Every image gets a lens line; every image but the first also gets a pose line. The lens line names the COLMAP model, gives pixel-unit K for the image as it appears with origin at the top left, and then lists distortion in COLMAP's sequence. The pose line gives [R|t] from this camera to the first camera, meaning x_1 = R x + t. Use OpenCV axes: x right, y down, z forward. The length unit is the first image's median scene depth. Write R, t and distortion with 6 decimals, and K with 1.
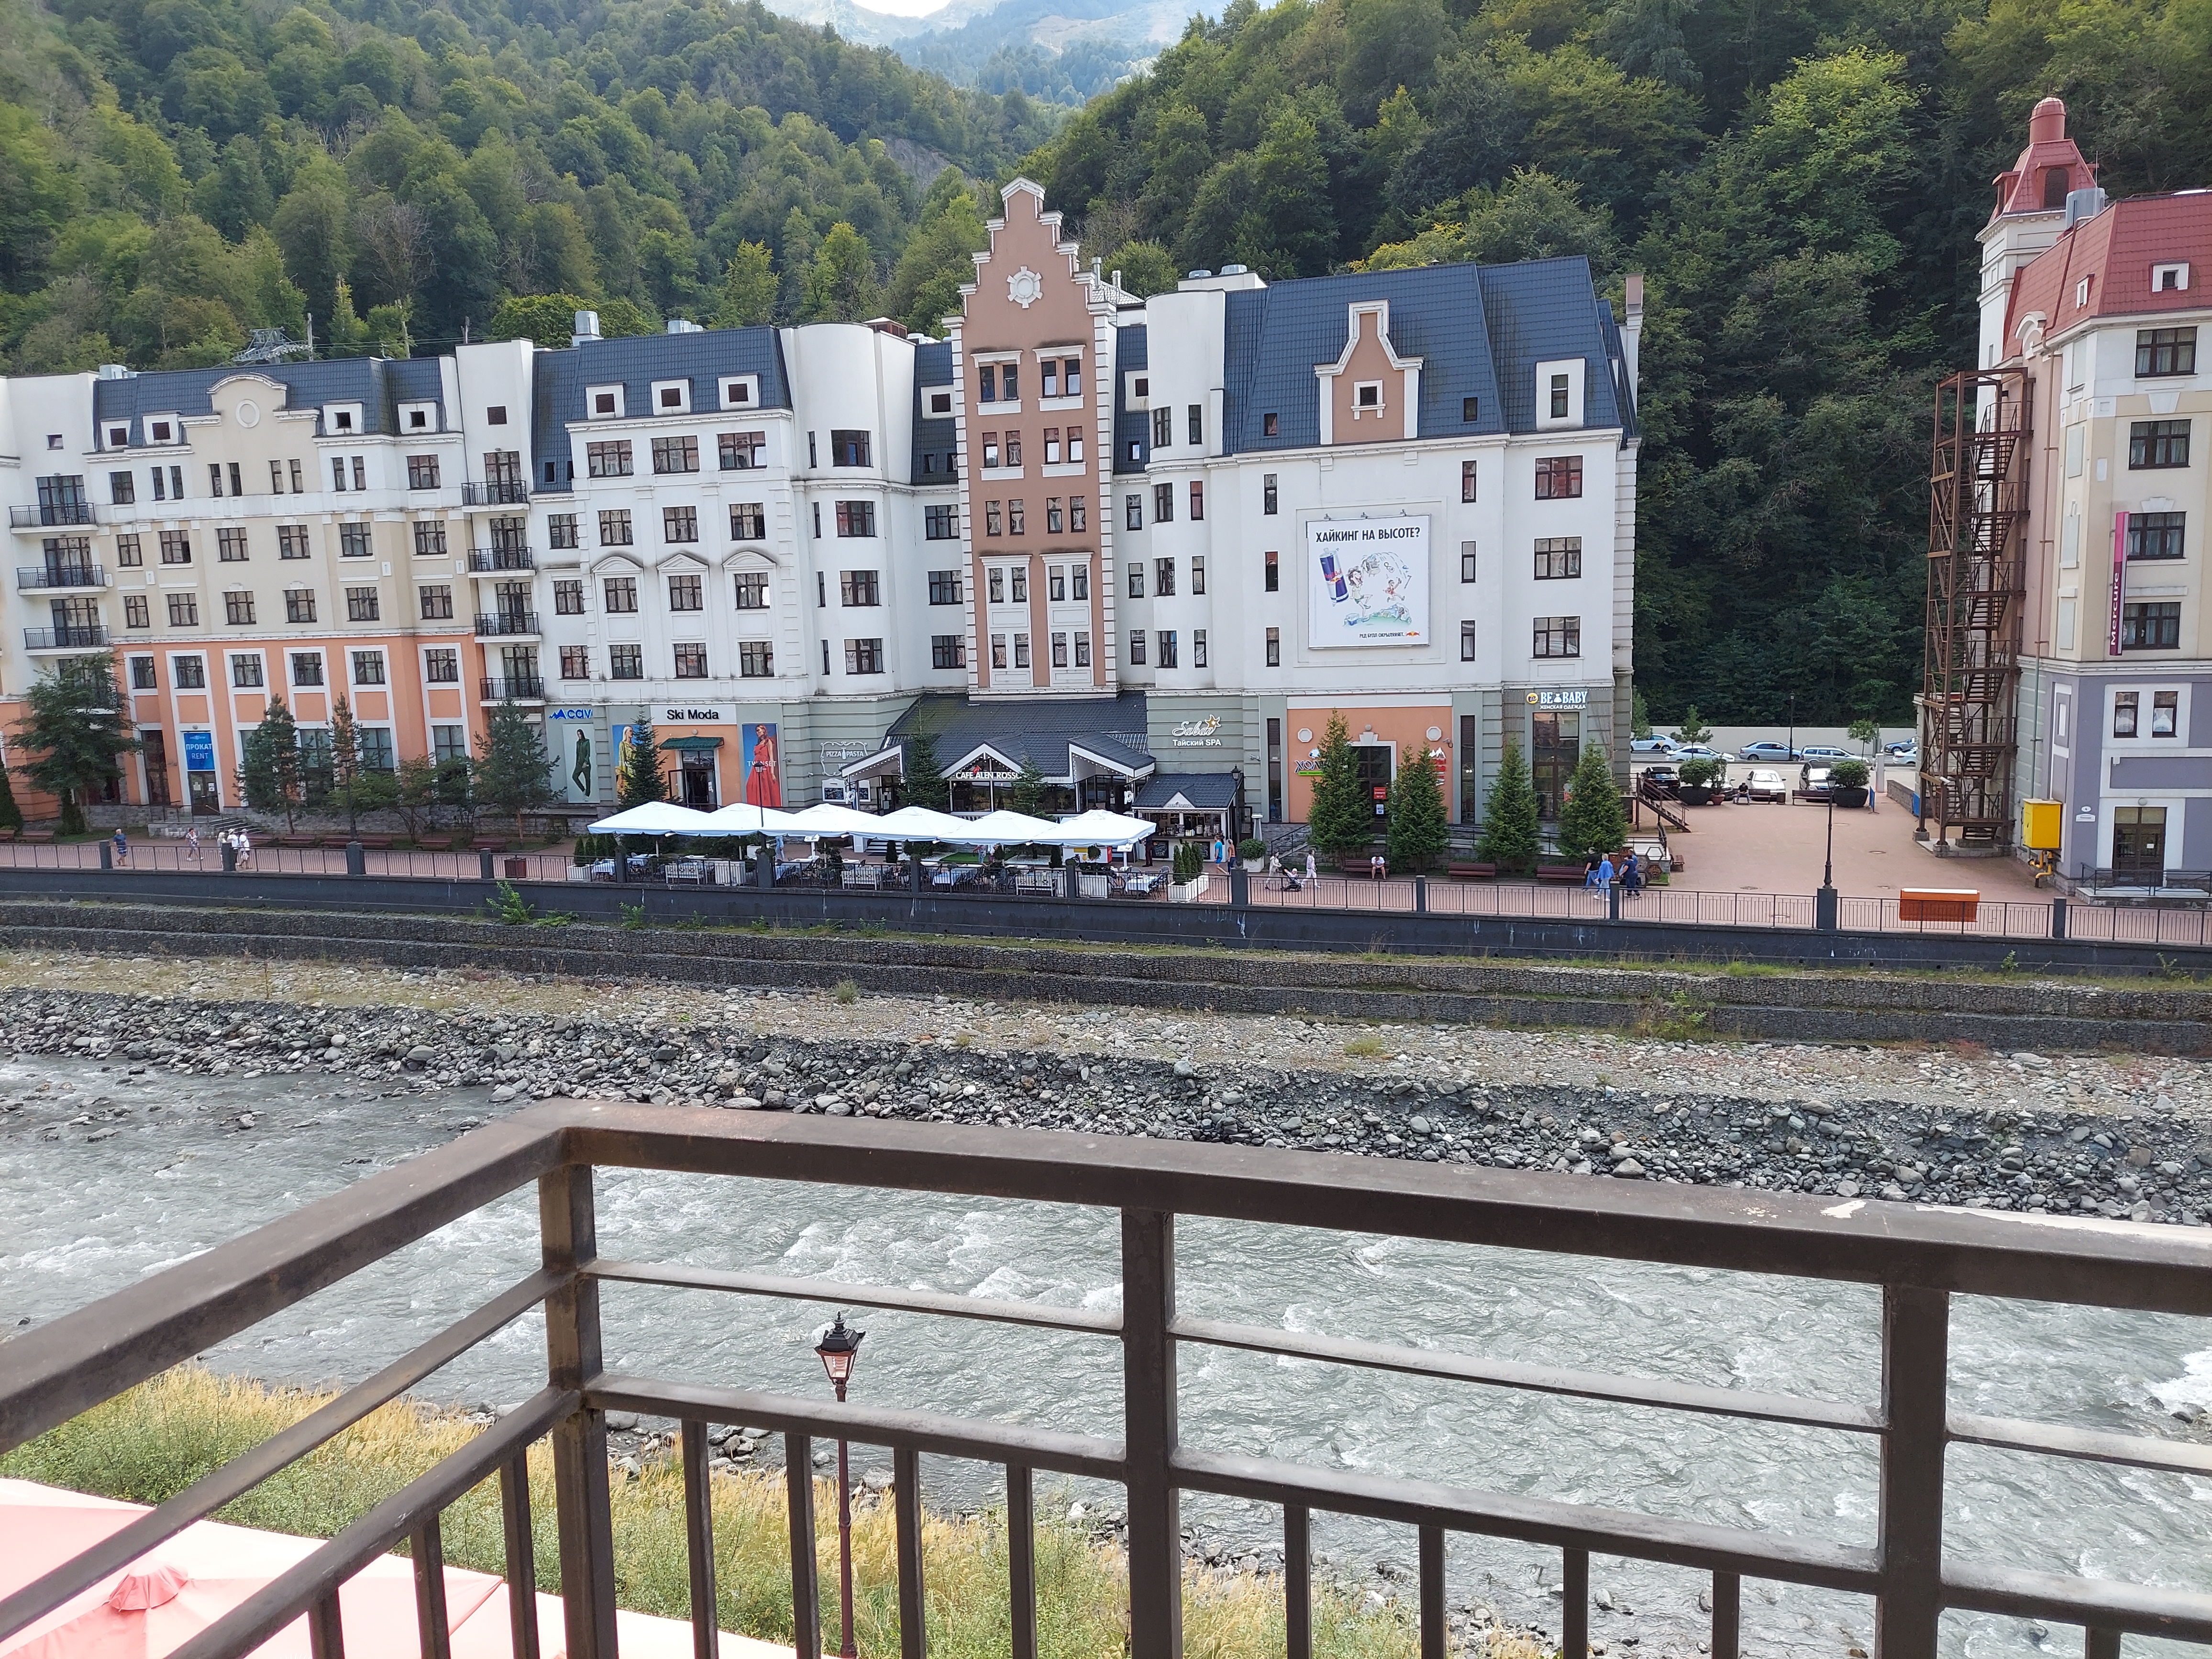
lens RADIAL K [[1570.3, 0, 1114.0], [0, 1570.3, 836.2], [0, 0, 1]] dist [0.060971, -0.049984]
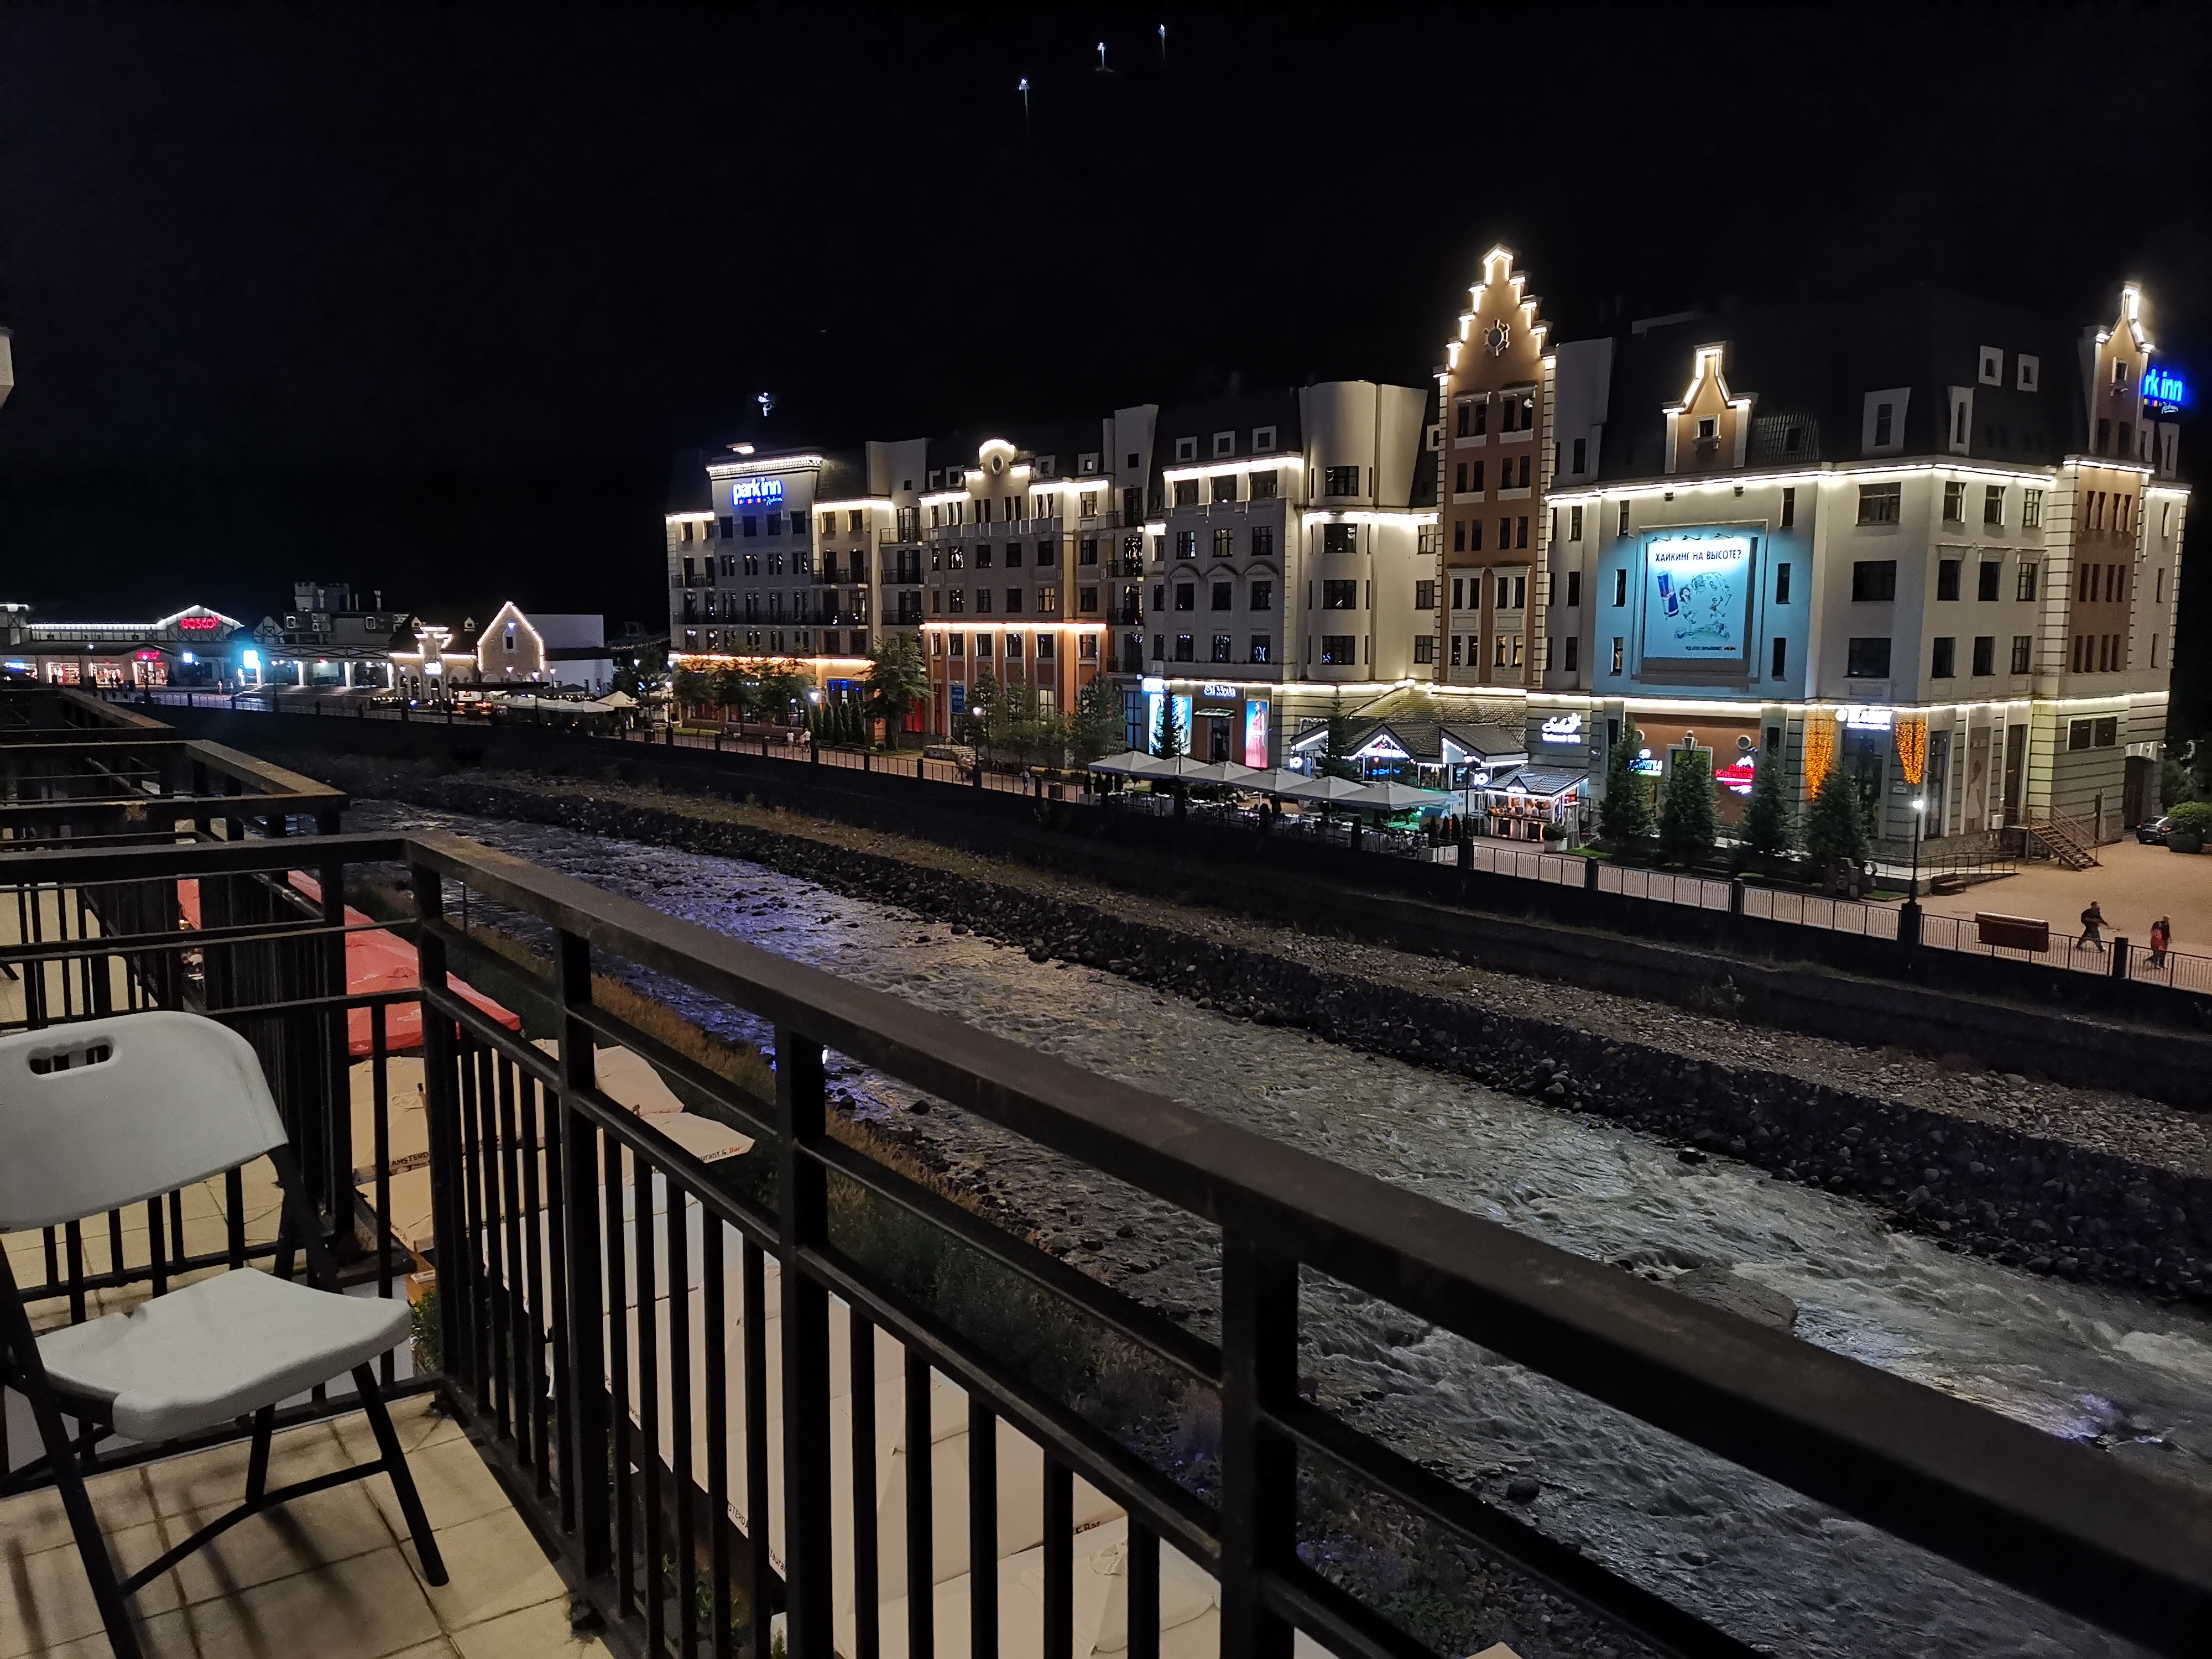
lens RADIAL K [[1666.6, 0, 1085.1], [0, 1666.6, 831.6], [0, 0, 1]] dist [0.033590, -0.018640]
pose [[0.801592, 0.105374, -0.588513, 0.473229], [-0.108411, 0.993646, 0.030252, 0.007790], [0.587961, 0.039551, 0.807922, -0.157979]]
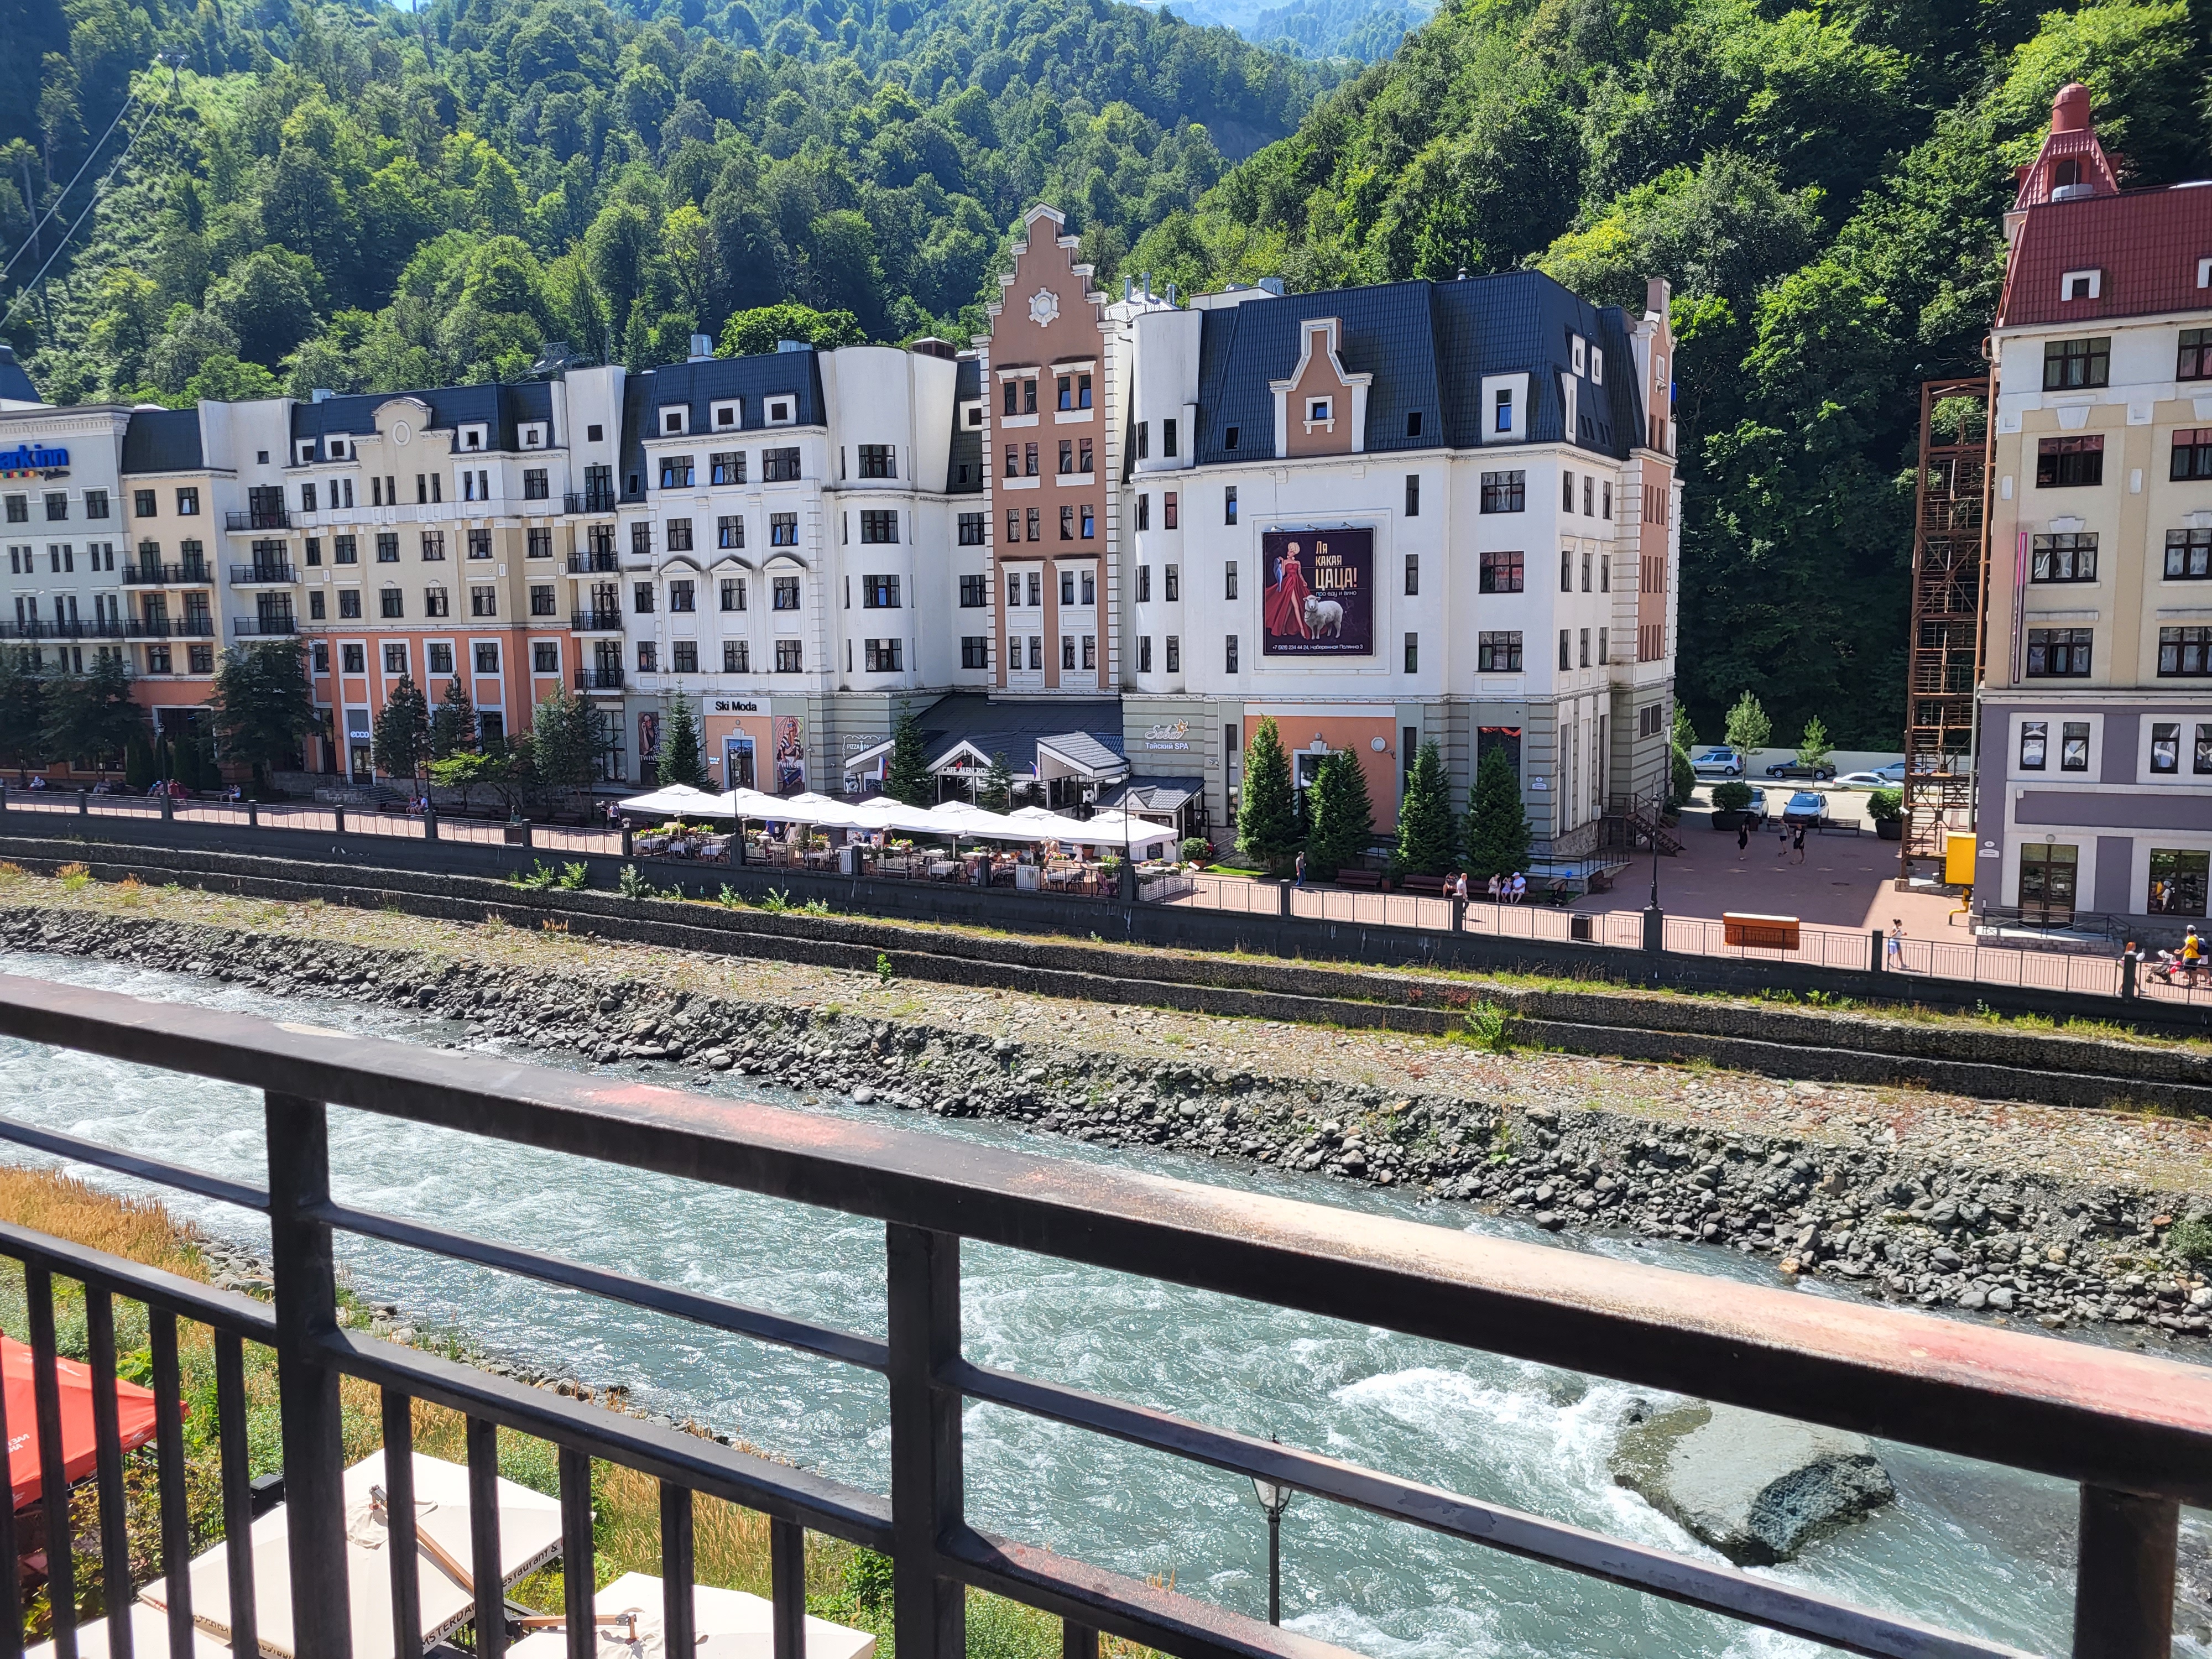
lens RADIAL K [[1682.5, 0, 1105.2], [0, 1682.5, 827.0], [0, 0, 1]] dist [0.021586, 0.023097]
pose [[0.975670, 0.042477, -0.215089, 0.243288], [-0.045275, 0.998942, -0.008096, 0.004003], [0.214518, 0.017637, 0.976561, -0.077924]]
